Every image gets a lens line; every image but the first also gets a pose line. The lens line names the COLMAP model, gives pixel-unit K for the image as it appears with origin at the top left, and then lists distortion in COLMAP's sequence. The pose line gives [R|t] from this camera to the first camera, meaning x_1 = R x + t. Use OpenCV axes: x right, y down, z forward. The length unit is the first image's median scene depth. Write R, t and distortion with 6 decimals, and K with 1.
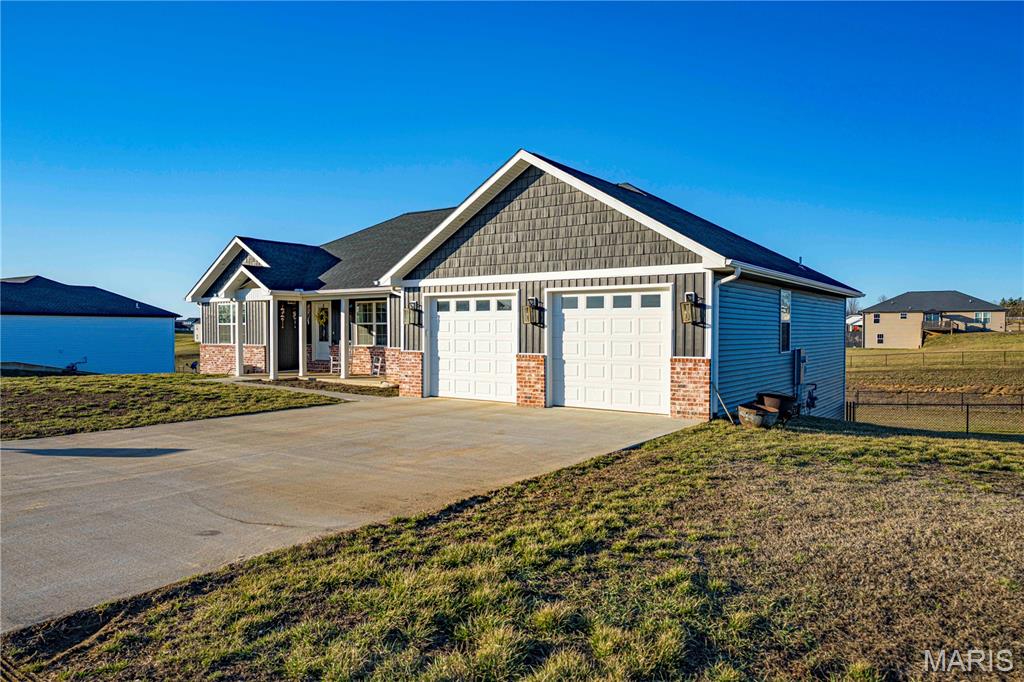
lens RADIAL K [[694.5, 0, 513.3], [0, 694.5, 341.6], [0, 0, 1]] dist [0.001155, -0.000413]
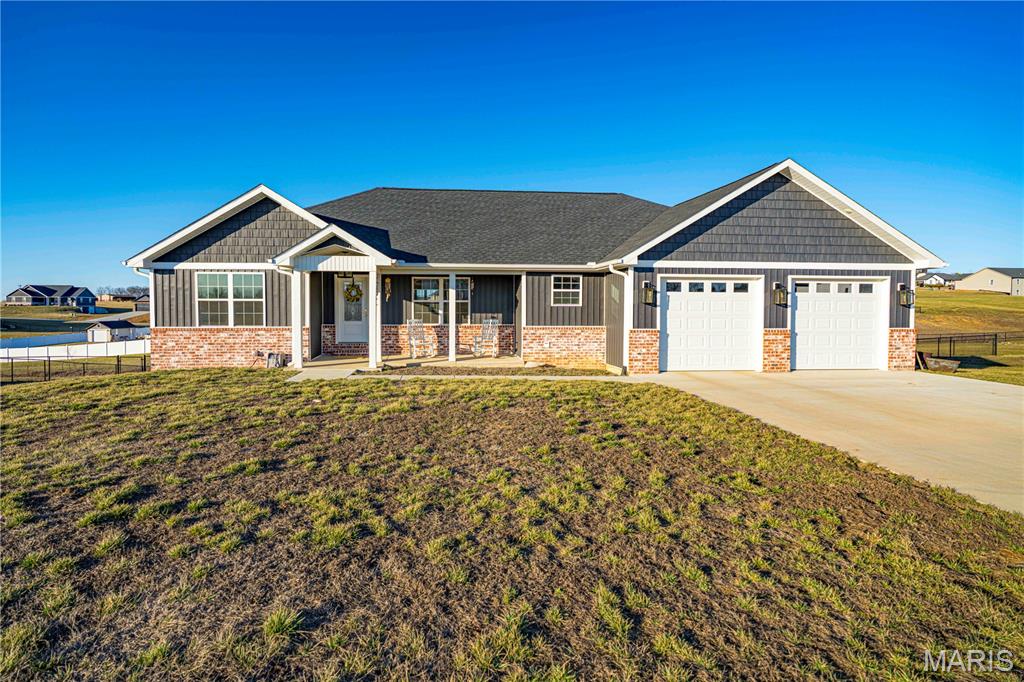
lens RADIAL K [[494.9, 0, 483.0], [0, 494.9, 322.9], [0, 0, 1]] dist [-0.002229, 0.000566]
pose [[0.746670, -0.020646, 0.664874, -0.824476], [0.008865, 0.999738, 0.021088, -0.013804], [-0.665135, -0.009852, 0.746658, 0.615274]]
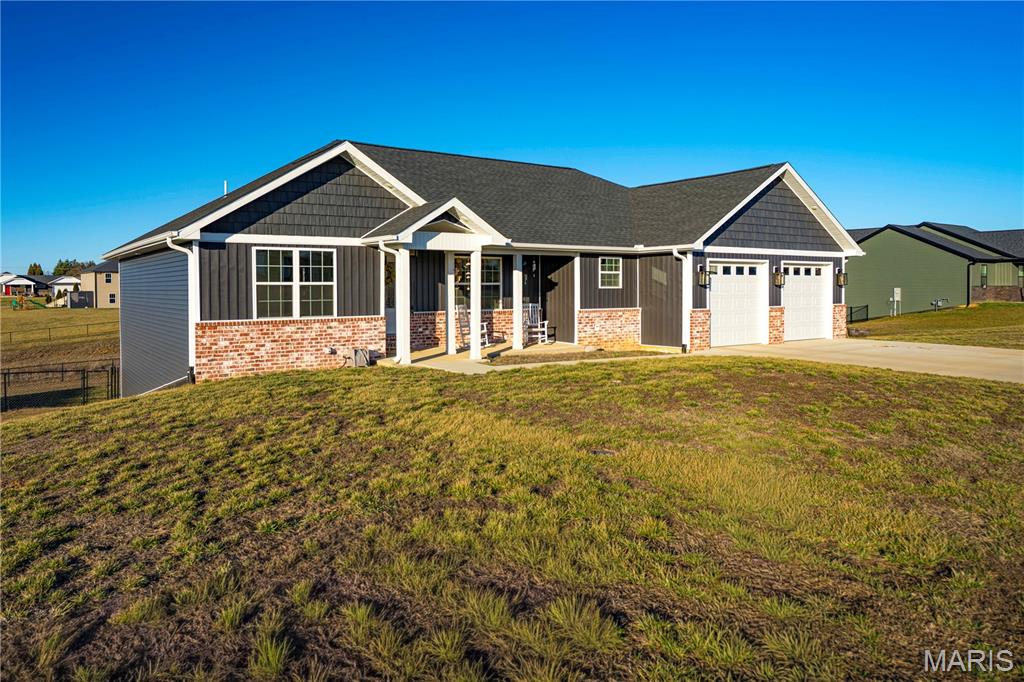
lens RADIAL K [[681.5, 0, 457.9], [0, 681.5, 304.7], [0, 0, 1]] dist [0.009377, 0.001879]
pose [[0.348543, -0.025876, 0.936936, -1.325902], [0.020920, 0.999585, 0.019824, -0.023911], [-0.937059, 0.012691, 0.348939, 0.991488]]
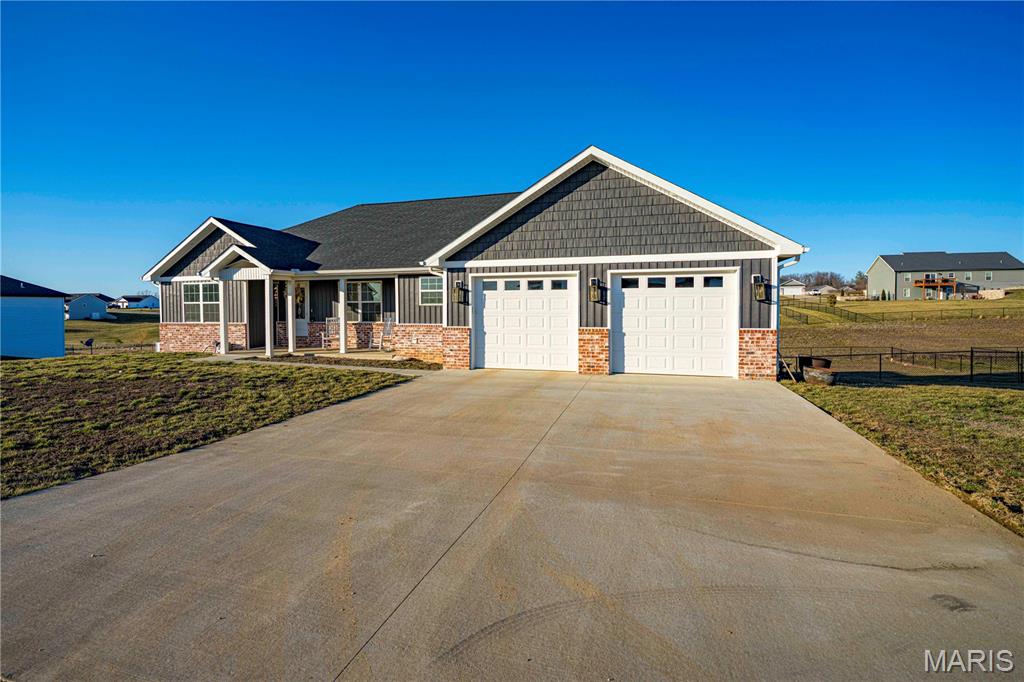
lens RADIAL K [[494.9, 0, 486.4], [0, 494.9, 322.4], [0, 0, 1]] dist [-0.002229, 0.000566]
pose [[0.948555, -0.014842, 0.316264, -0.350371], [0.010401, 0.999822, 0.015725, -0.005222], [-0.316441, -0.011627, 0.948541, 0.254610]]
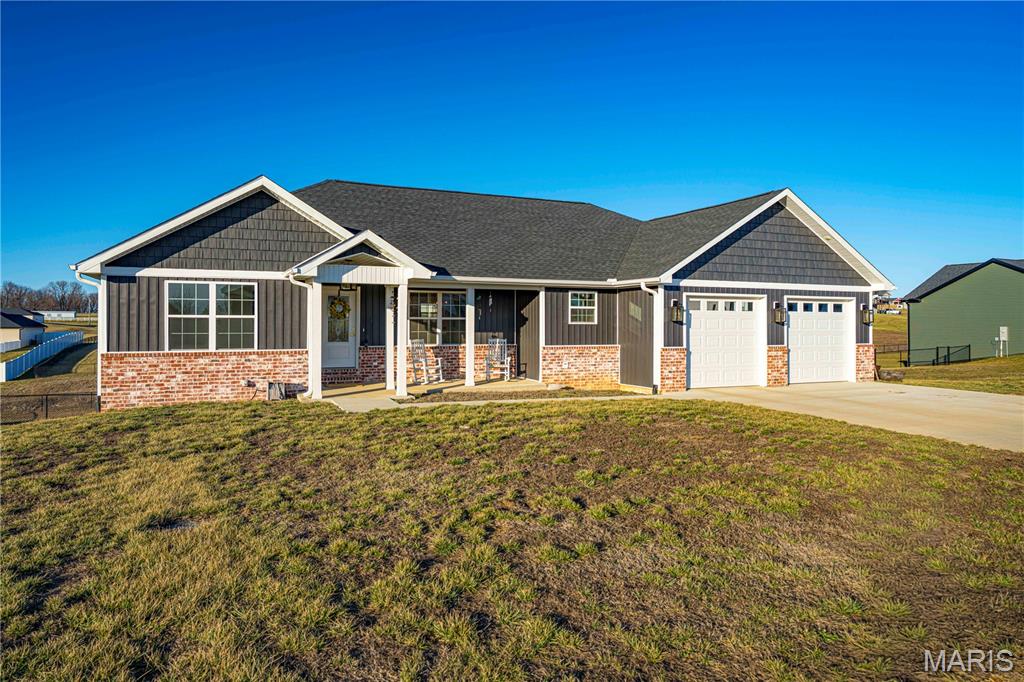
lens RADIAL K [[621.3, 0, 481.7], [0, 621.3, 323.1], [0, 0, 1]] dist [0.004280, 0.001138]
pose [[0.508754, 0.000029, 0.860912, -1.104219], [0.011433, 0.999912, -0.006790, -0.020051], [-0.860836, 0.013297, 0.508708, 0.781101]]
